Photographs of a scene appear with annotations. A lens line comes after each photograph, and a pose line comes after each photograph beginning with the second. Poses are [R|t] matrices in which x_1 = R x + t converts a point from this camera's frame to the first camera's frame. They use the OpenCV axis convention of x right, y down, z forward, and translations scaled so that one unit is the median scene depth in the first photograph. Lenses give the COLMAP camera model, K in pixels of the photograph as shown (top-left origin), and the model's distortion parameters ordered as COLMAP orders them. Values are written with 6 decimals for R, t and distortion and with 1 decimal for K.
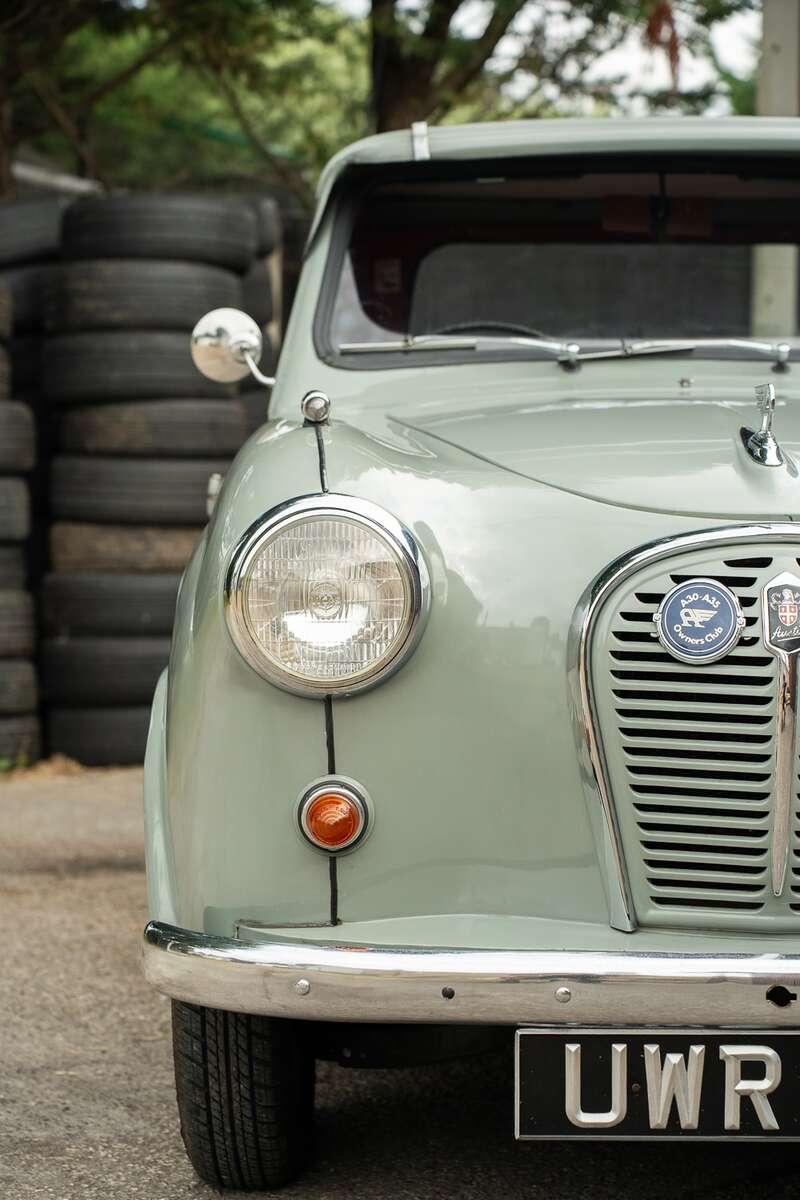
lens RADIAL K [[2389.1, 0, 400.4], [0, 2389.1, 600.6], [0, 0, 1]] dist [-0.016132, -0.120957]
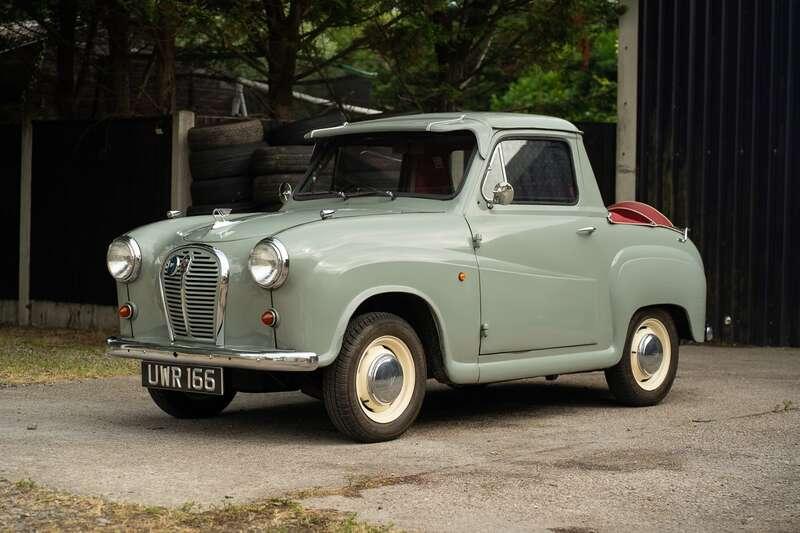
lens RADIAL K [[1748.2, 0, 474.3], [0, 1748.2, 266.3], [0, 0, 1]] dist [0.007740, 0.189200]
pose [[0.755941, 0.015076, -0.654466, 2.556993], [-0.037954, 0.999062, -0.020825, 0.053312], [0.653539, 0.040582, 0.755804, -0.993554]]
